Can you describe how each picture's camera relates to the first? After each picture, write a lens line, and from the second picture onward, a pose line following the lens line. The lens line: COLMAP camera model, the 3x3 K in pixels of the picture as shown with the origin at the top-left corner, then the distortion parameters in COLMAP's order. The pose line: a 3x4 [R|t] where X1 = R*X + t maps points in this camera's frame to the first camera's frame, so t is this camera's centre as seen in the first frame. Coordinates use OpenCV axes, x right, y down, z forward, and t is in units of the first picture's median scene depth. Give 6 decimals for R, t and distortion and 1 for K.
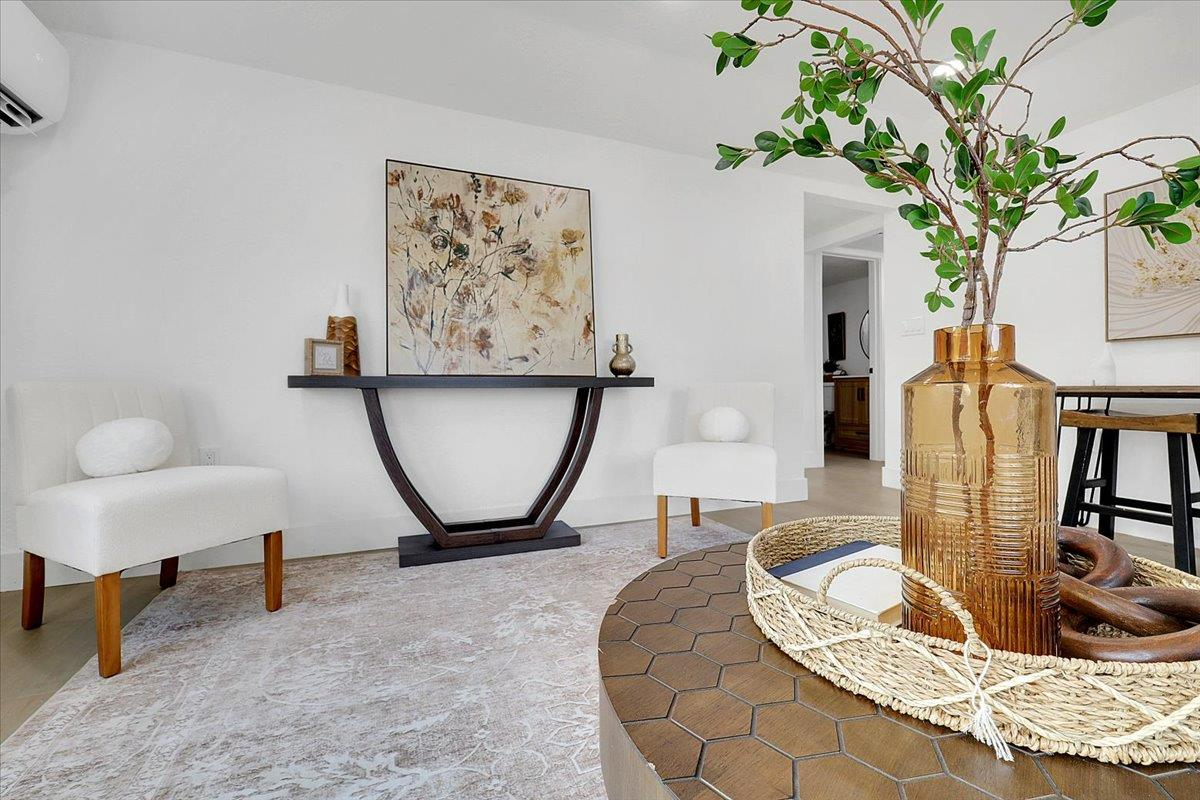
lens RADIAL K [[525.8, 0, 601.6], [0, 525.8, 393.0], [0, 0, 1]] dist [0.001086, 0.000324]
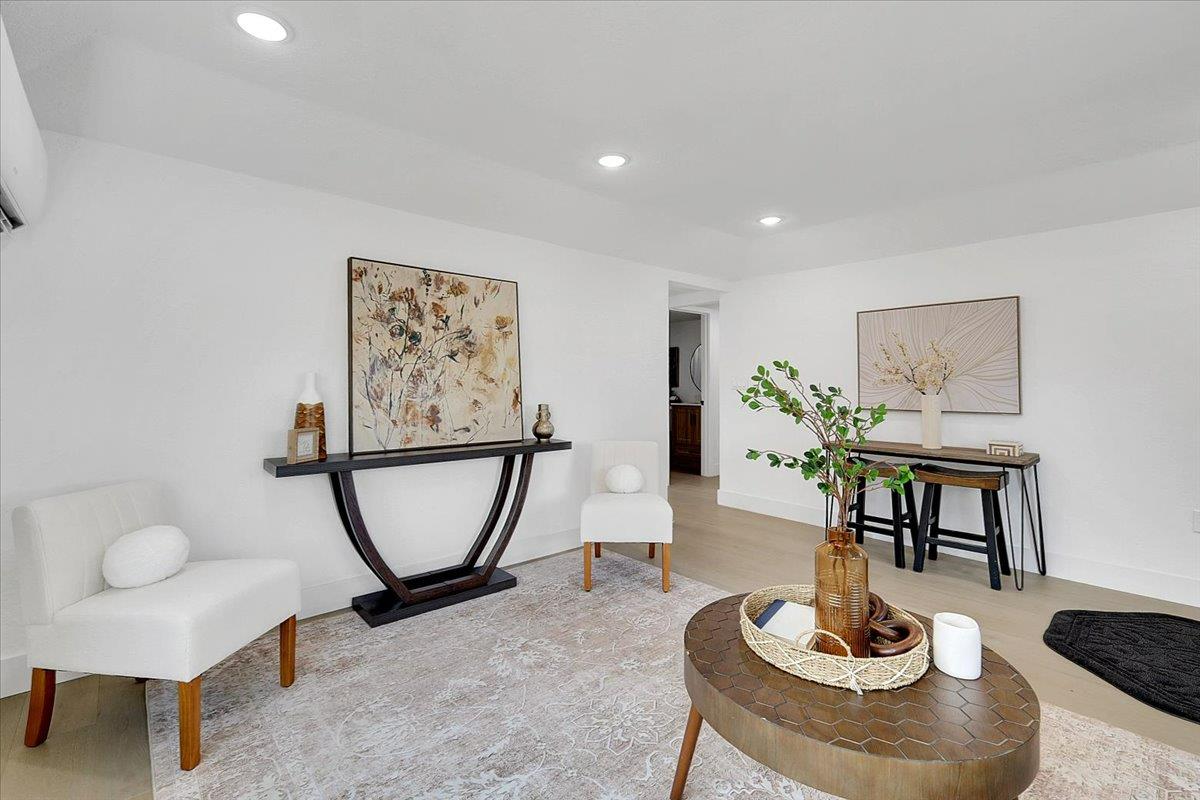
lens RADIAL K [[537.0, 0, 599.5], [0, 537.0, 372.8], [0, 0, 1]] dist [0.001924, 0.000611]
pose [[0.945292, 0.017089, 0.325776, -0.267868], [-0.009163, 0.999624, -0.025848, -0.168526], [-0.326096, 0.021449, 0.945093, -0.234397]]
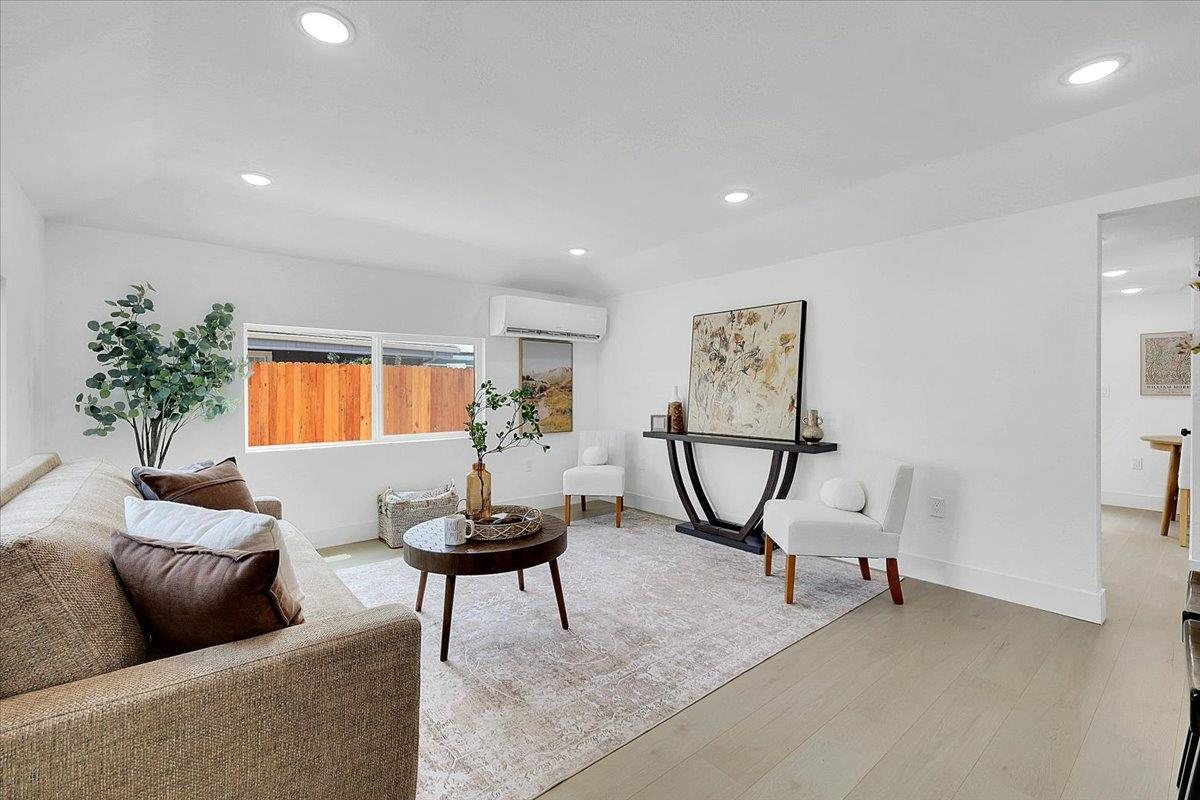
lens RADIAL K [[527.1, 0, 600.0], [0, 527.1, 400.0], [0, 0, 1]] dist [0.001763, 0.000783]
pose [[0.287937, 0.021805, -0.957401, 1.245205], [-0.006332, 0.999762, 0.020866, -0.176215], [0.957629, 0.000054, 0.288006, 0.137675]]
